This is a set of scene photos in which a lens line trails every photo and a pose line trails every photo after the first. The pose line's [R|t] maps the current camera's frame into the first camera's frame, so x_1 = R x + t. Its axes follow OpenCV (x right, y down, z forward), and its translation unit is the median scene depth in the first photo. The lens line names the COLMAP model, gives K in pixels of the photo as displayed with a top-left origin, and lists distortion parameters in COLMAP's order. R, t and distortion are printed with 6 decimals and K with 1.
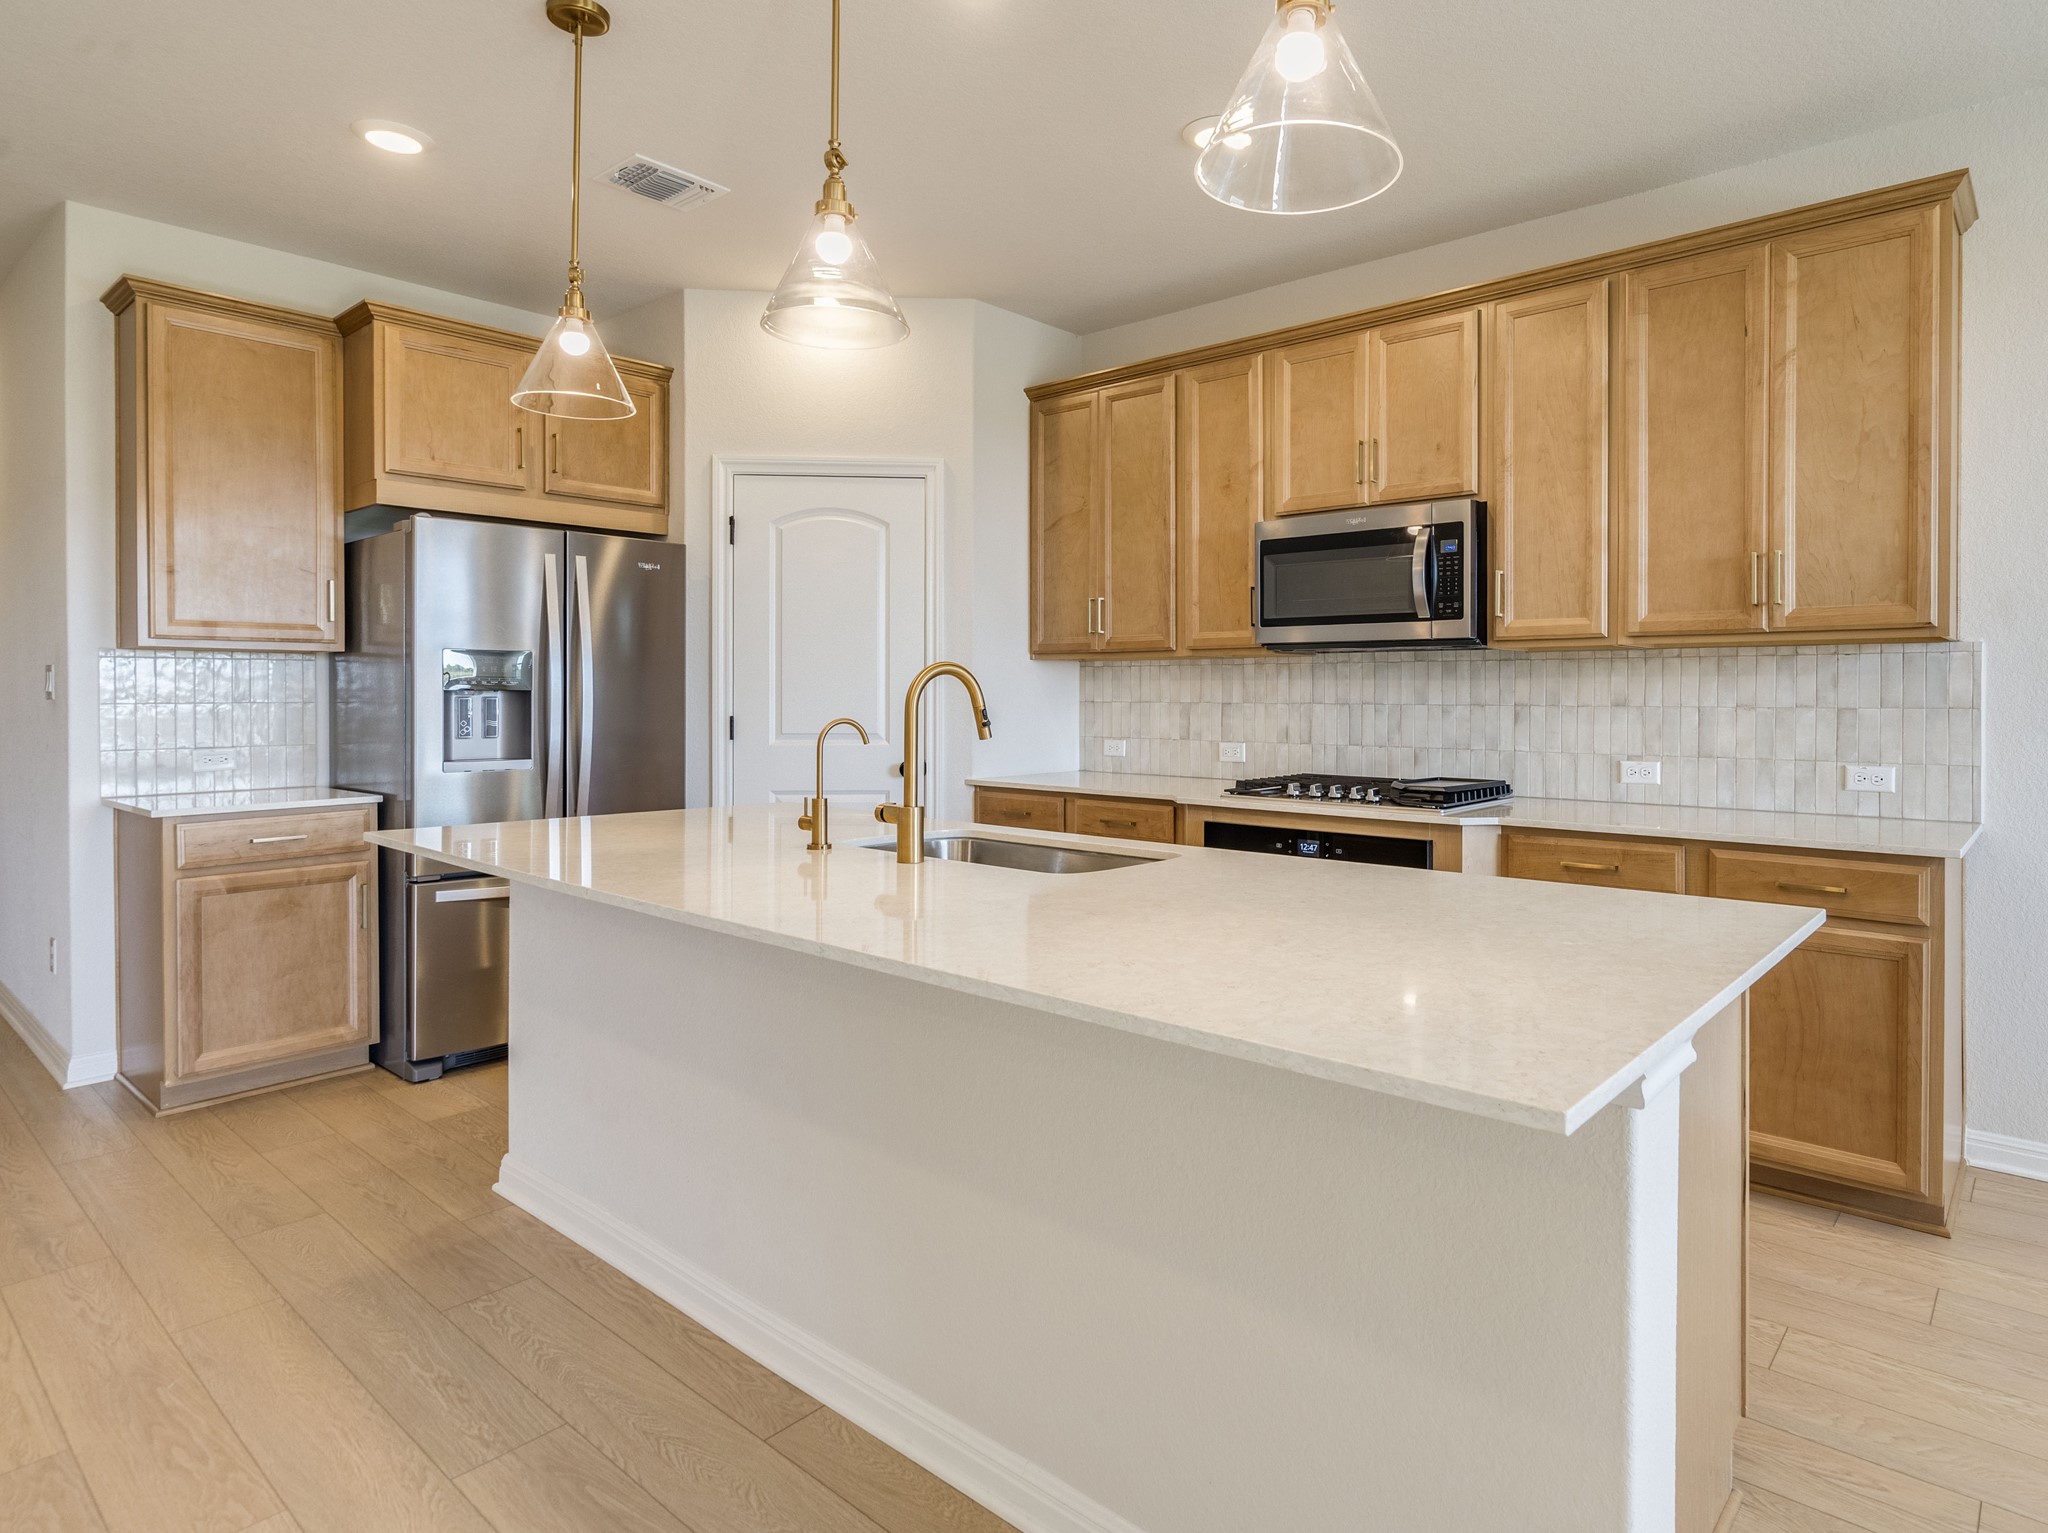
lens RADIAL K [[1151.7, 0, 1024.5], [0, 1151.7, 701.4], [0, 0, 1]] dist [-0.004710, -0.001199]
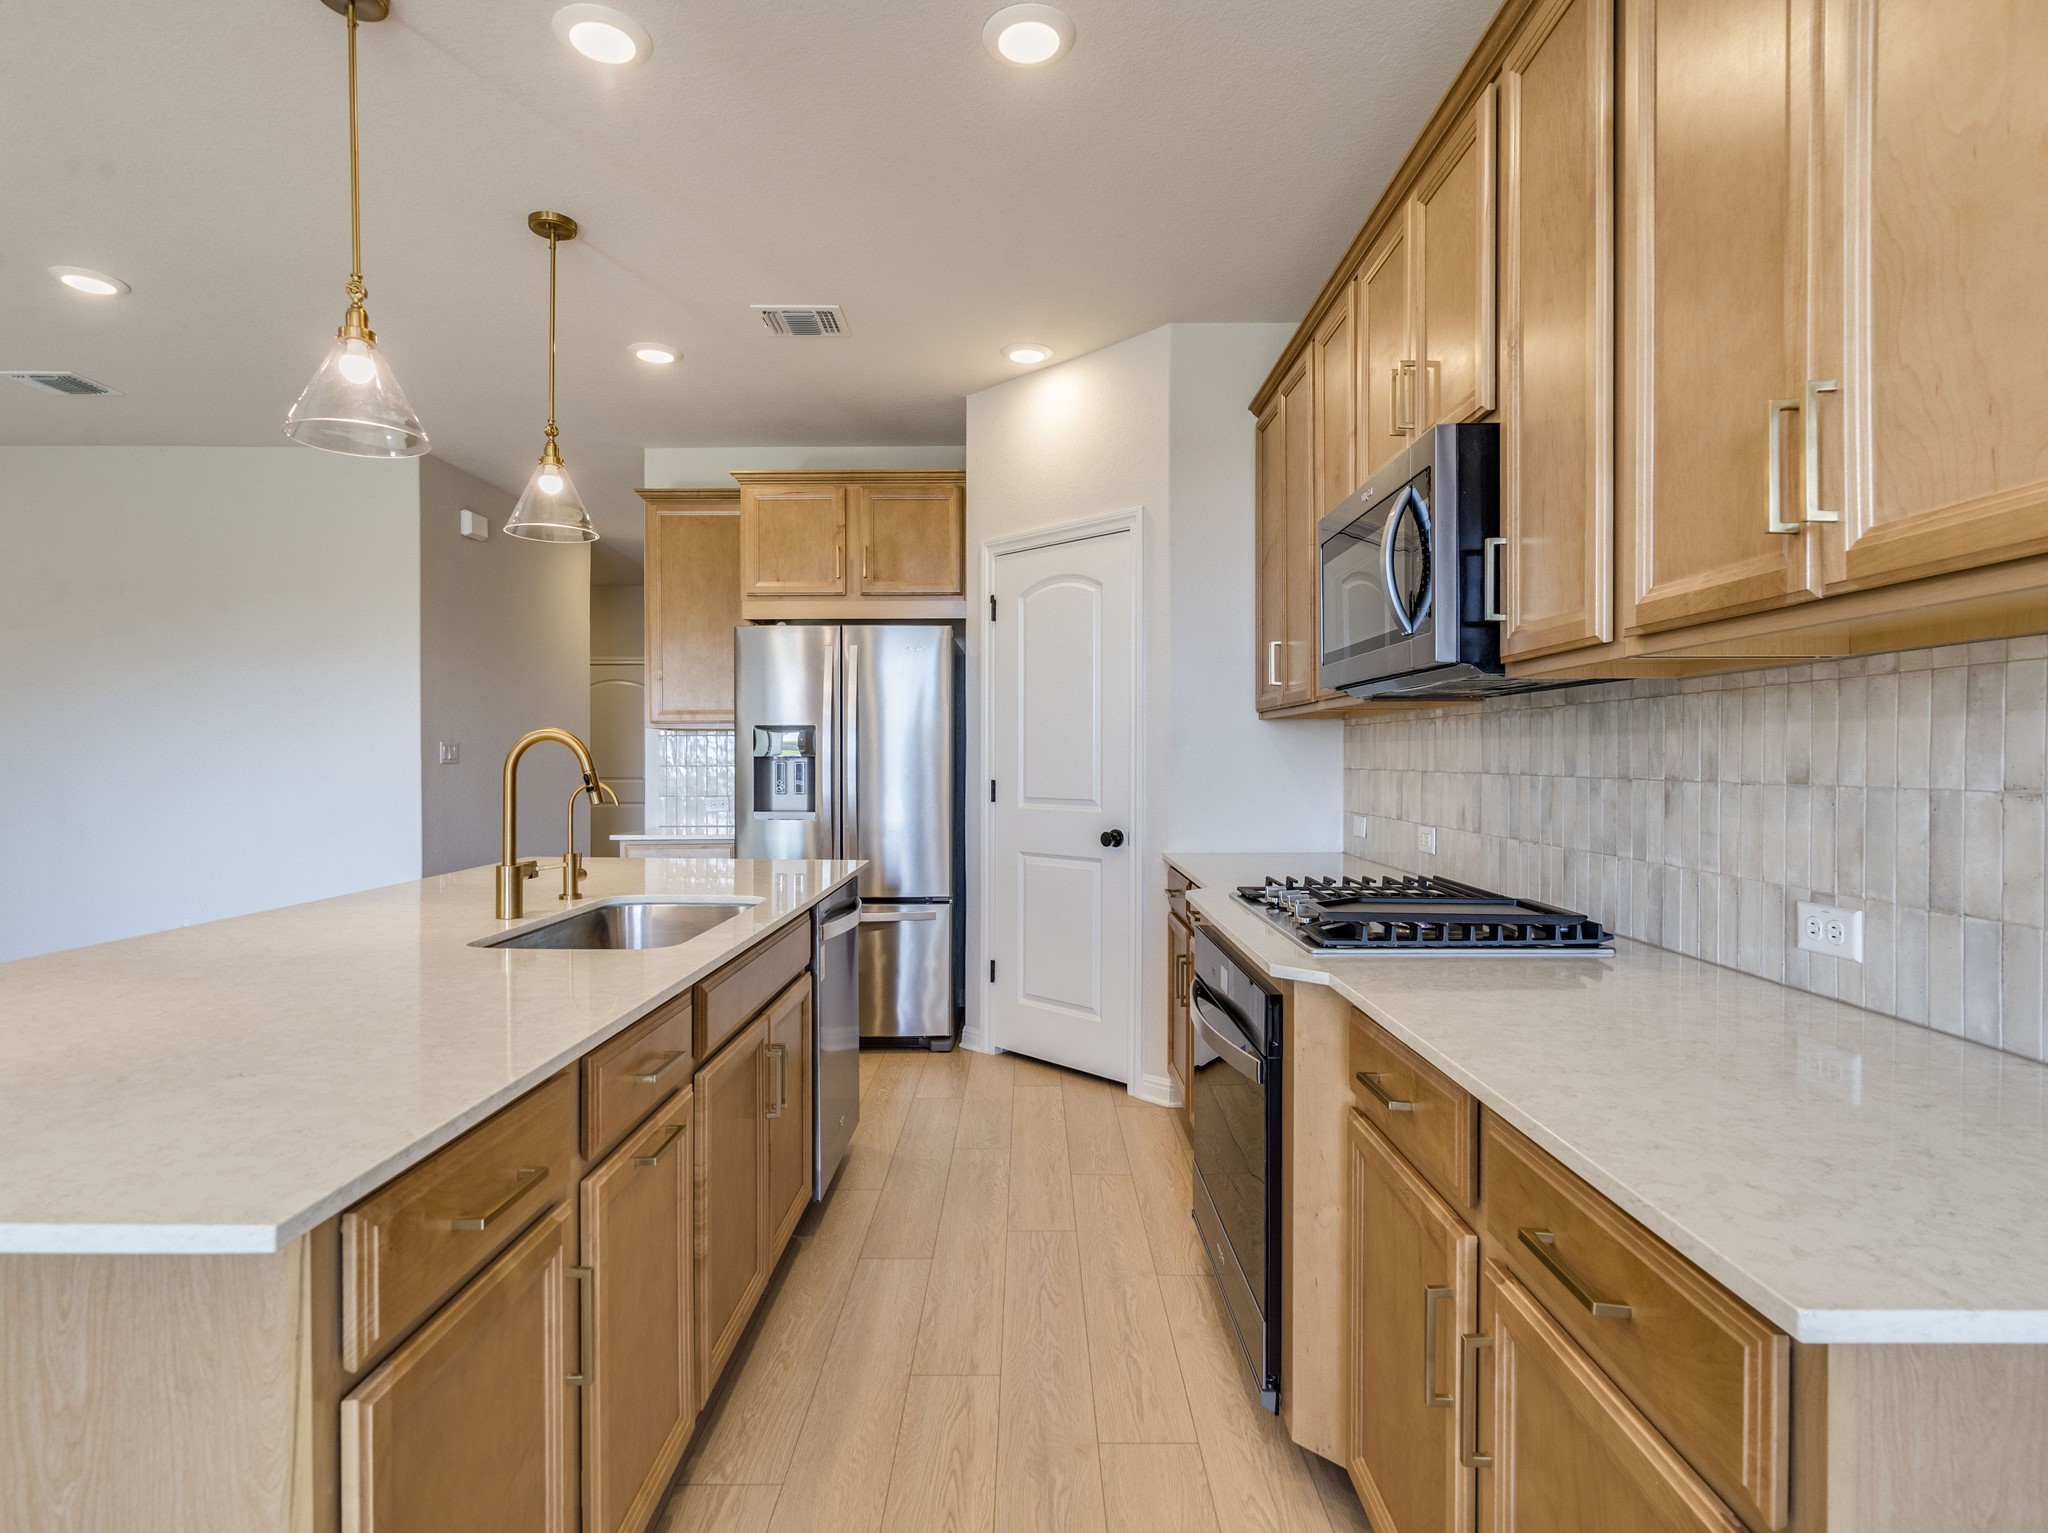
lens RADIAL K [[1036.1, 0, 1024.0], [0, 1036.1, 766.5], [0, 0, 1]] dist [0.002454, 0.000143]
pose [[0.656232, 0.004460, -0.754546, 0.588036], [-0.004389, 0.999988, 0.002093, -0.002480], [0.754546, 0.001938, 0.656244, 0.454462]]
